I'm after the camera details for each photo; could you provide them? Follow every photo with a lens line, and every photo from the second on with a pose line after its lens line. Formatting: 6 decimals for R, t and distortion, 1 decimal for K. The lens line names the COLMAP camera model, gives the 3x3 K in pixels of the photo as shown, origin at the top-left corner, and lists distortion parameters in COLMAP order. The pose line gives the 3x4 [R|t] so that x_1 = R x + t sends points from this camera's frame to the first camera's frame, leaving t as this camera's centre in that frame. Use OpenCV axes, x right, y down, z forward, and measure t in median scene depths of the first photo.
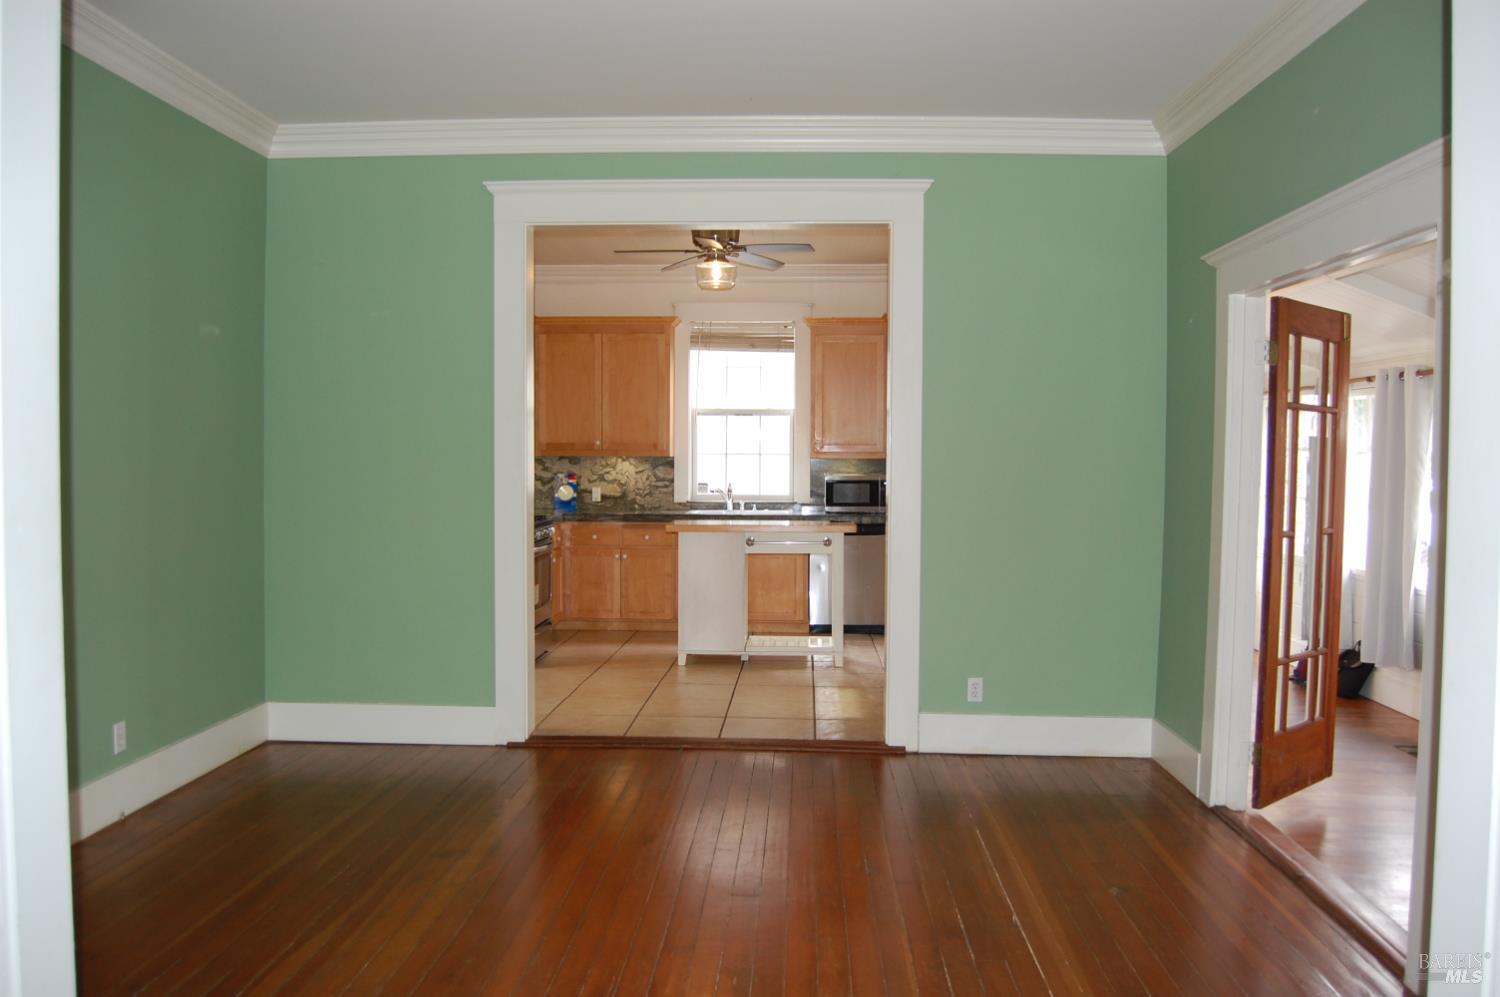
lens RADIAL K [[1202.8, 0, 748.5], [0, 1202.8, 497.0], [0, 0, 1]] dist [-0.001845, -0.001236]
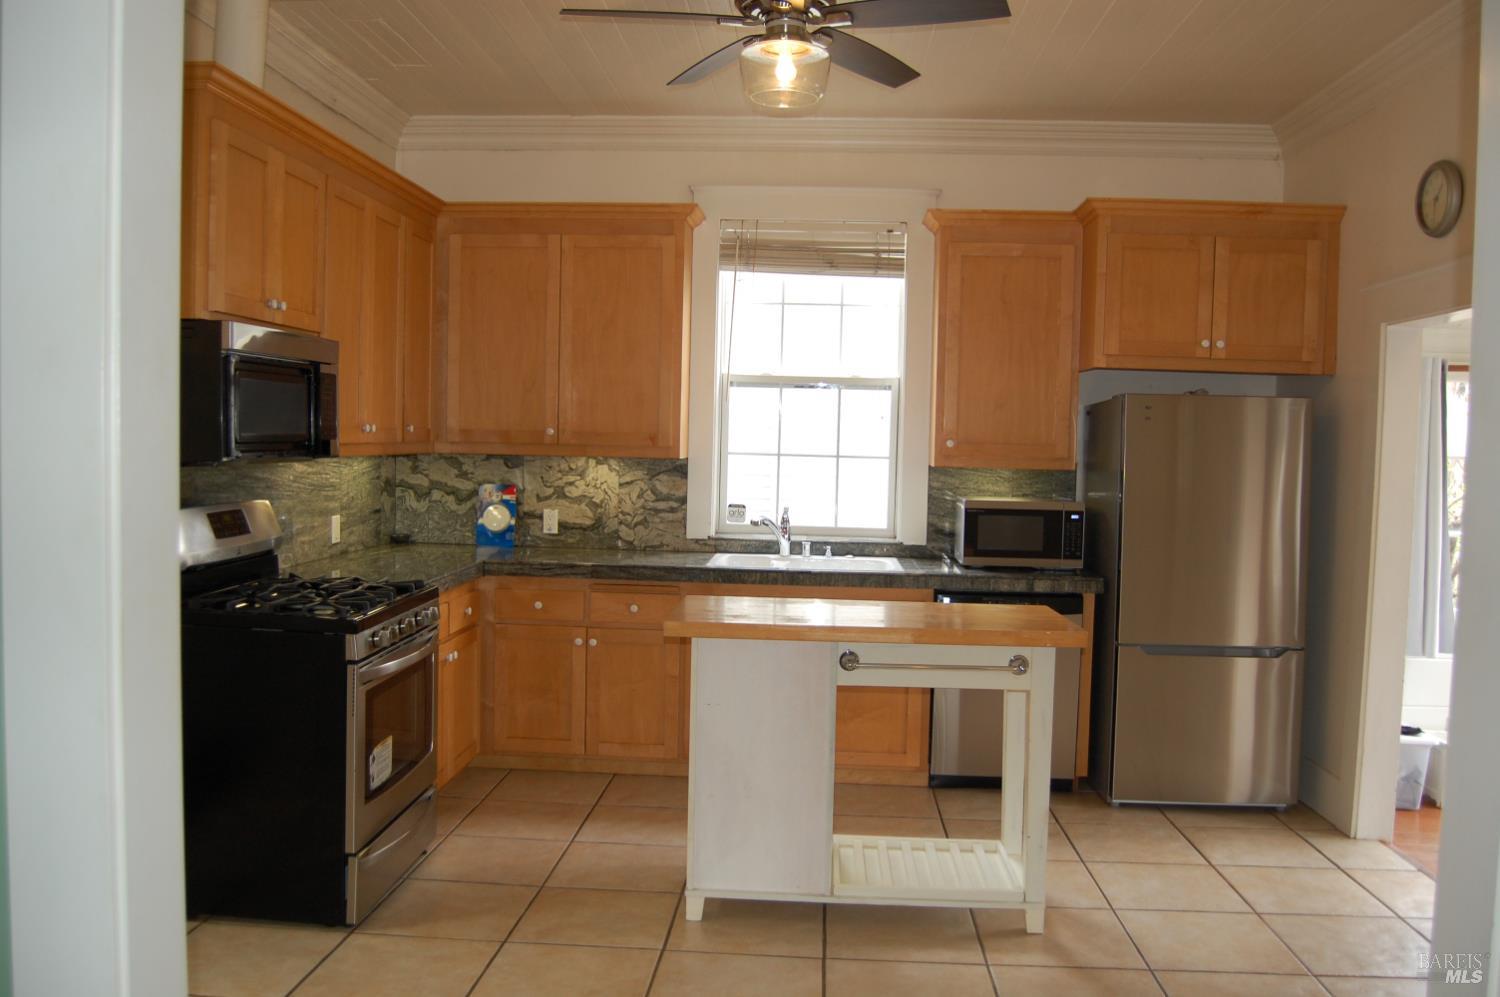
lens RADIAL K [[1193.4, 0, 753.6], [0, 1193.4, 500.8], [0, 0, 1]] dist [0.005914, 0.003115]
pose [[0.999761, 0.019408, -0.010056, -0.024814], [-0.019215, 0.999637, 0.018874, -0.024666], [0.010419, -0.018676, 0.999771, 0.437830]]
